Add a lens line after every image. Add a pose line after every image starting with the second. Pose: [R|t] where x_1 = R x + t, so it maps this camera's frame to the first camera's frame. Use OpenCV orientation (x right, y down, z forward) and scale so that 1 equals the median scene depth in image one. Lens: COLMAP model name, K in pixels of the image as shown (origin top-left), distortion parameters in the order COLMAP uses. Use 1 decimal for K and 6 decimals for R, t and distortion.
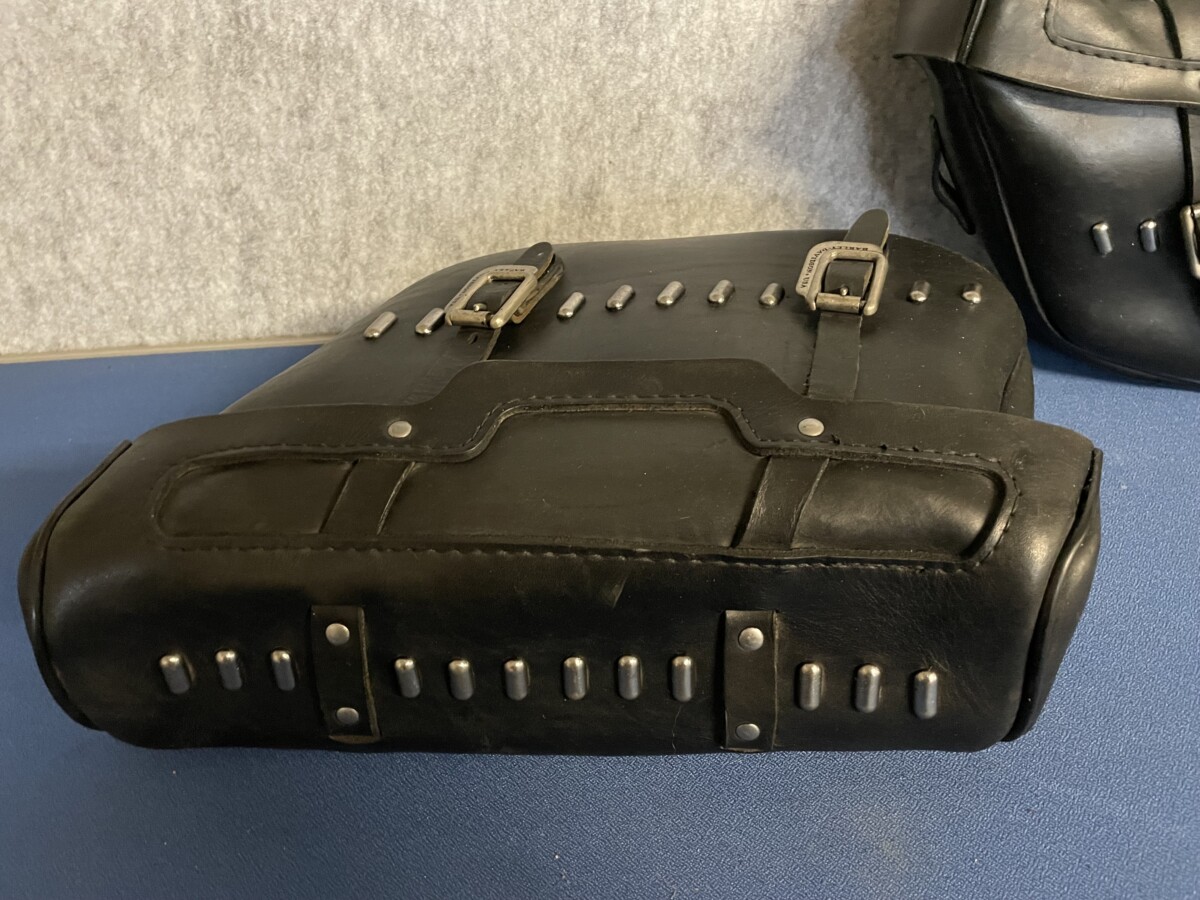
lens RADIAL K [[939.2, 0, 595.7], [0, 939.2, 446.2], [0, 0, 1]] dist [0.078258, -0.120892]
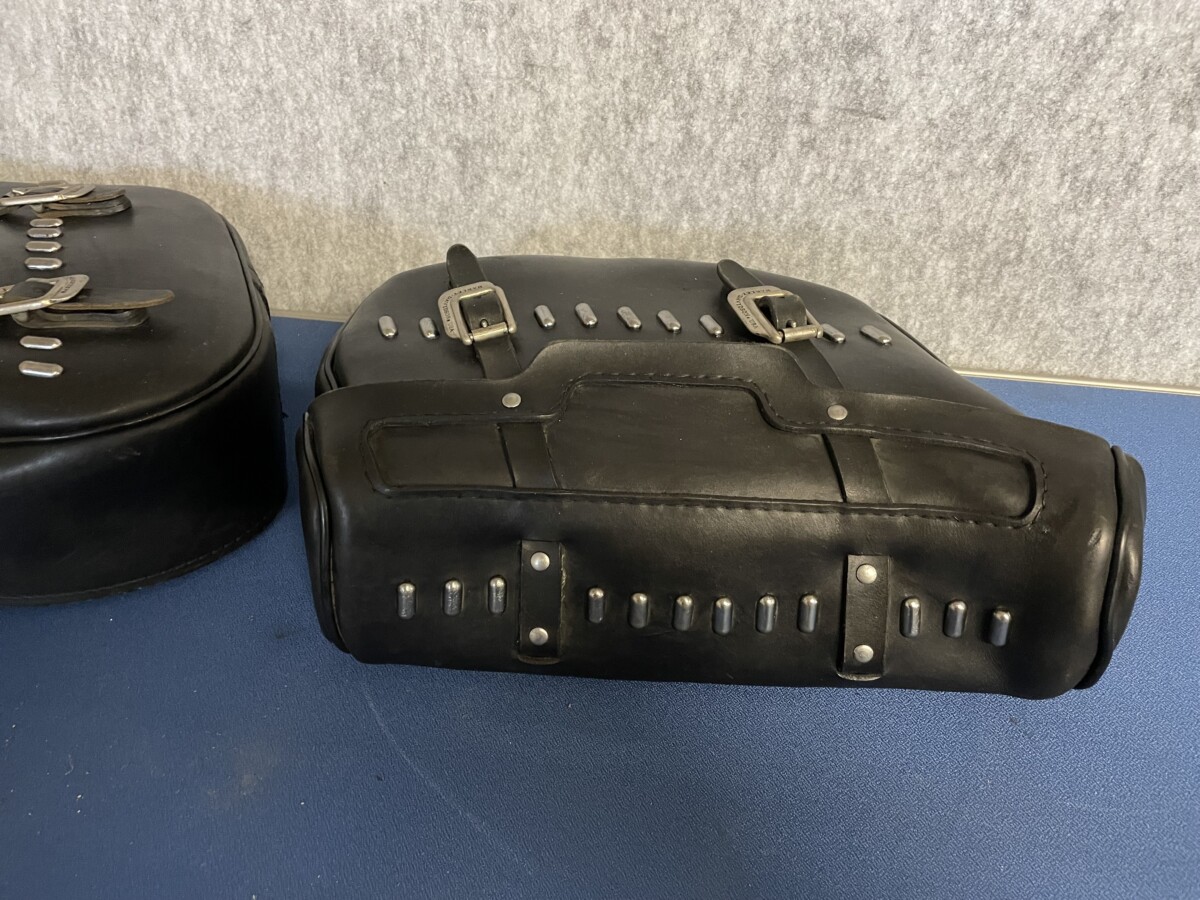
lens RADIAL K [[939.2, 0, 612.3], [0, 939.2, 450.7], [0, 0, 1]] dist [0.078258, -0.120892]
pose [[0.969158, 0.168507, -0.179829, 0.545584], [-0.165535, 0.985700, 0.031523, -0.065907], [0.182569, -0.000783, 0.983193, -0.067037]]
